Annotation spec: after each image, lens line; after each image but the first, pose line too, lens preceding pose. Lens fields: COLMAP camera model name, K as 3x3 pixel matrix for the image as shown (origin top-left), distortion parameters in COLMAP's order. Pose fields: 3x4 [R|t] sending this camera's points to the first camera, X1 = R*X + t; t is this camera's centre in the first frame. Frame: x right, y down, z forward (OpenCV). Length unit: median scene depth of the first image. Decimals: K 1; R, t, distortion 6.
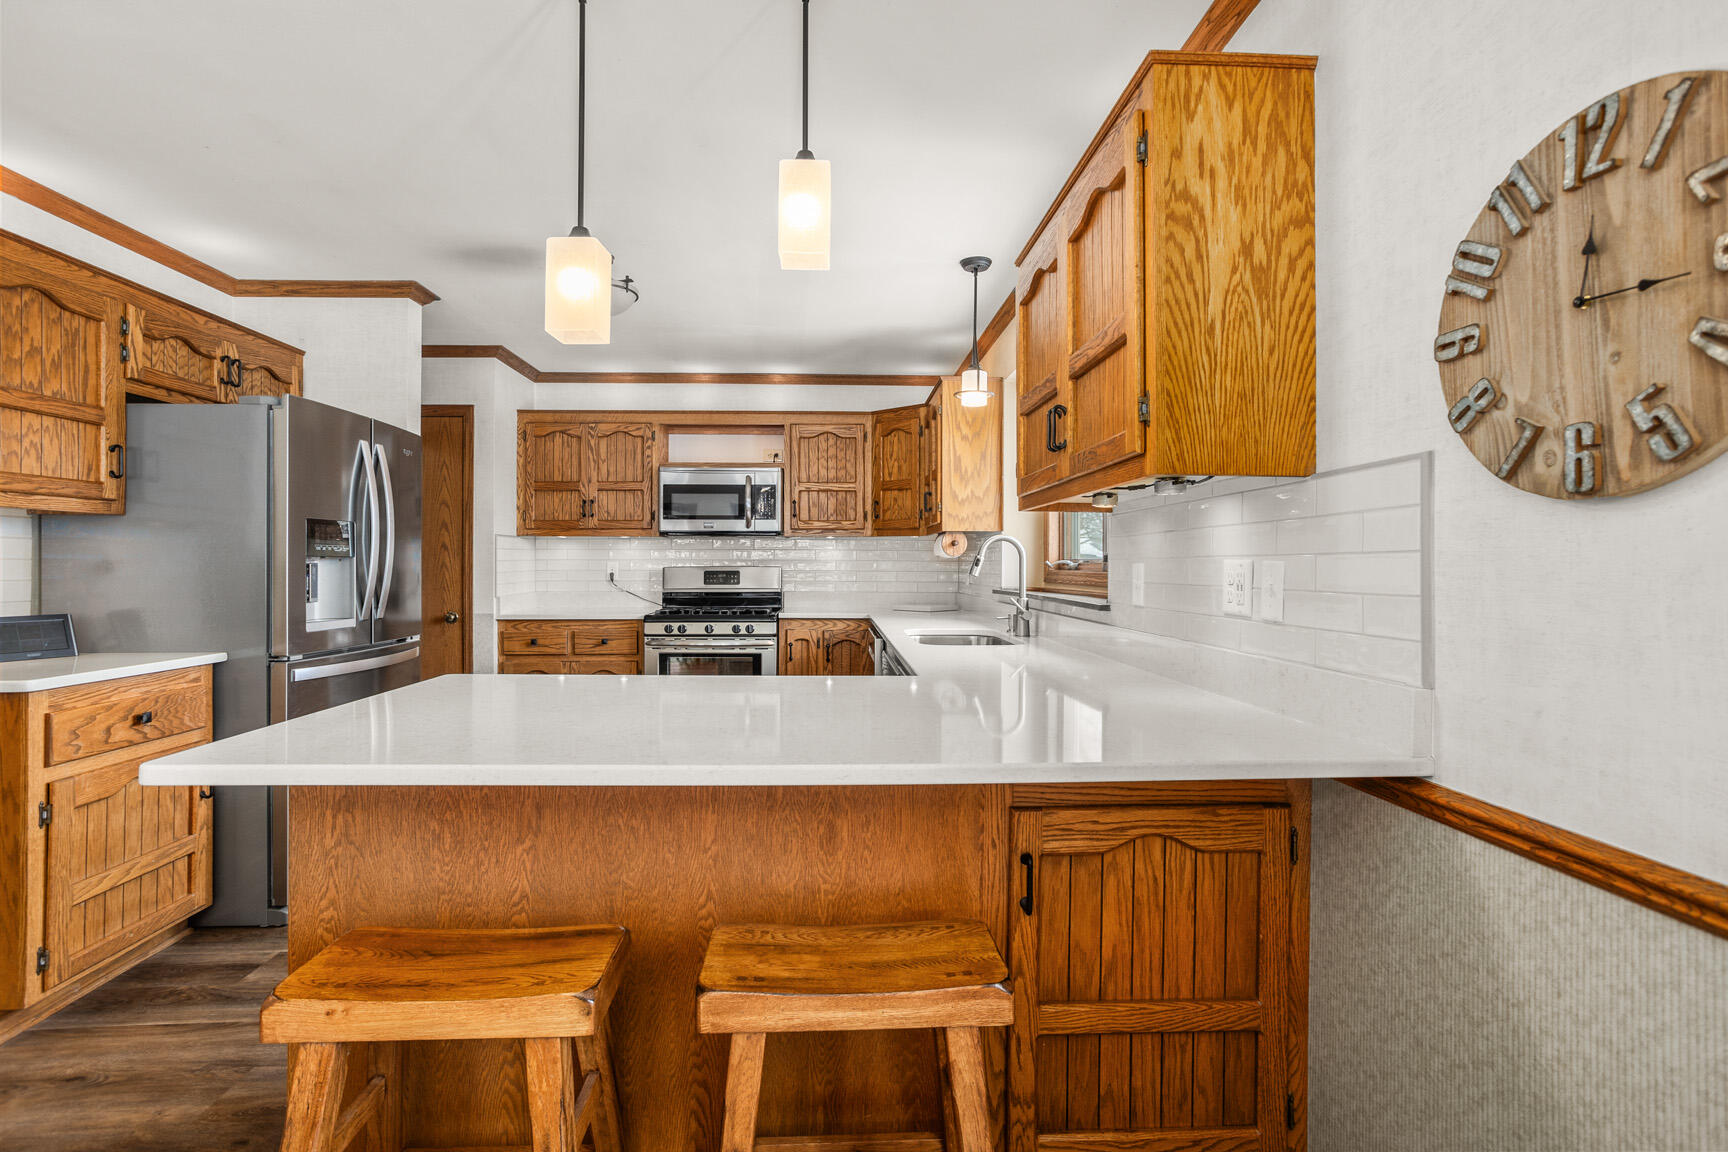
lens RADIAL K [[844.5, 0, 858.0], [0, 844.5, 557.7], [0, 0, 1]] dist [-0.032676, 0.019818]
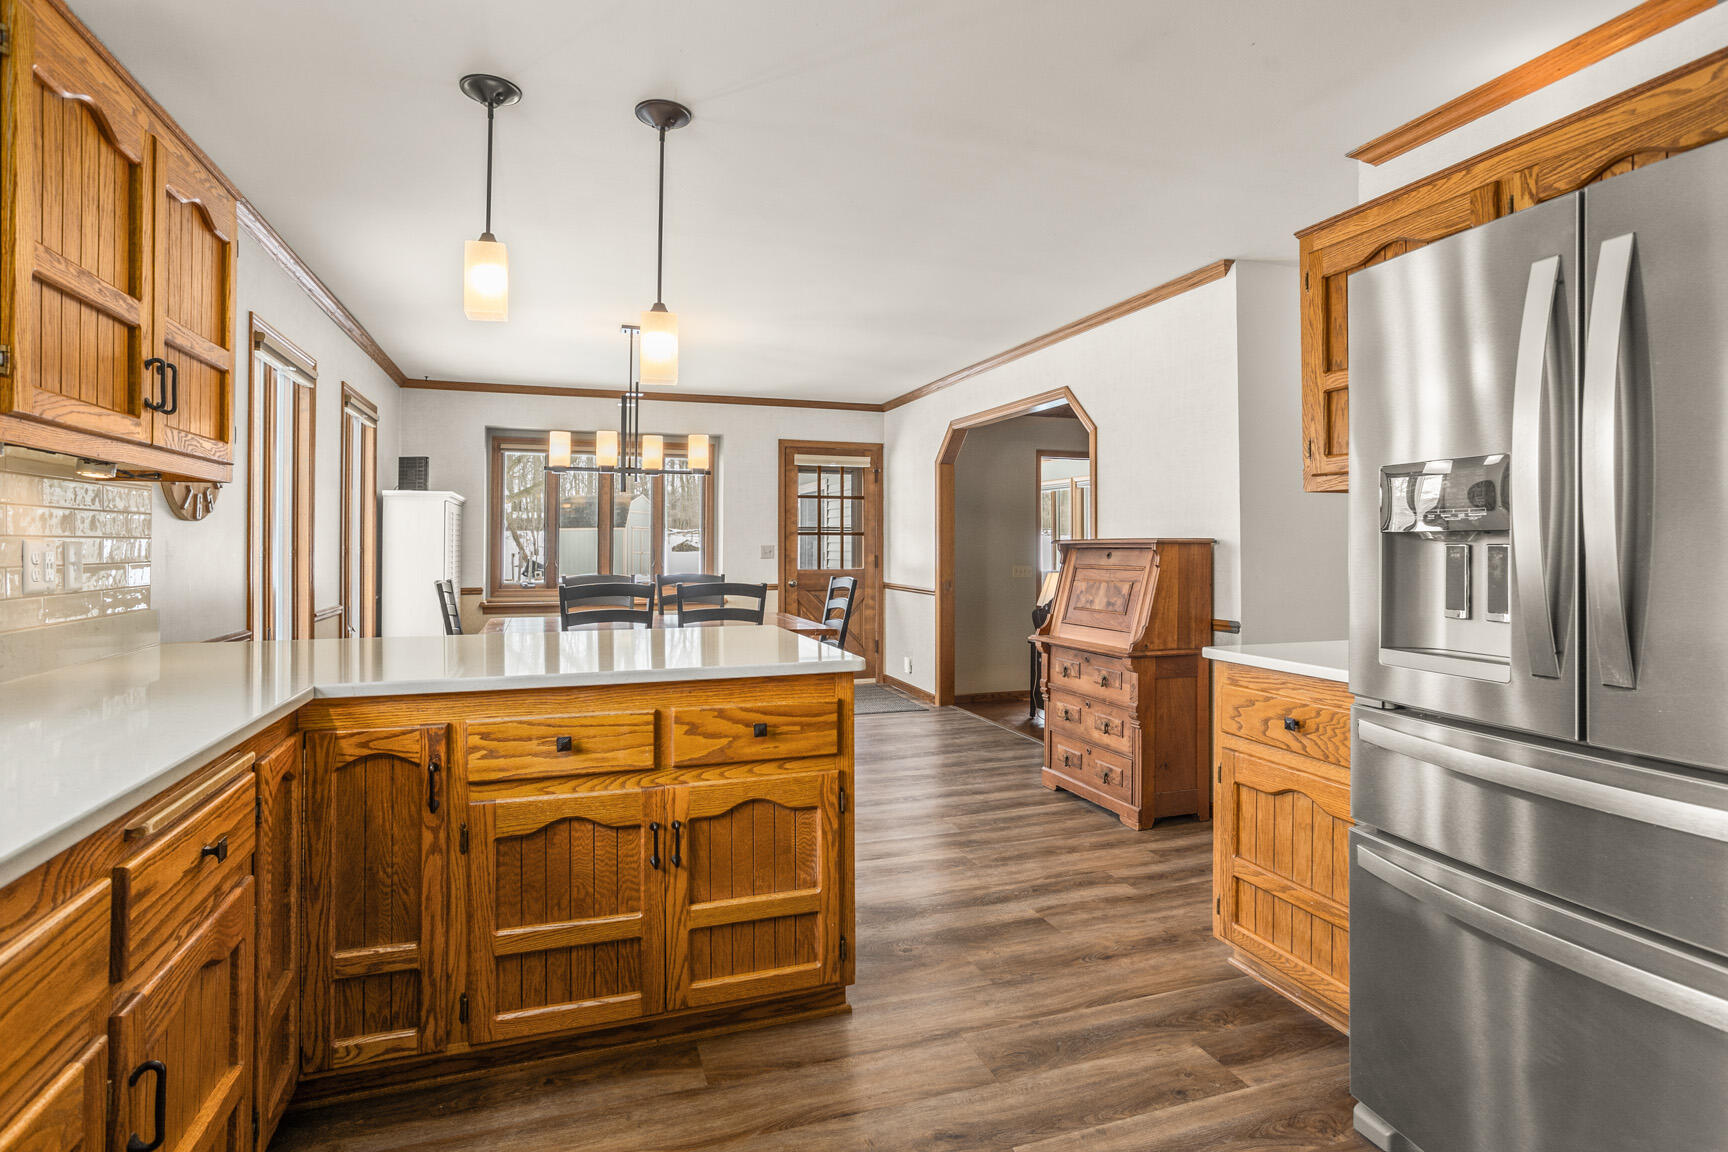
lens RADIAL K [[844.5, 0, 858.8], [0, 844.5, 569.1], [0, 0, 1]] dist [-0.032676, 0.019818]
pose [[-0.961189, 0.006752, -0.275806, -0.096966], [0.003539, 0.999920, 0.012146, 0.011096], [0.275866, 0.010698, -0.961136, 0.852285]]
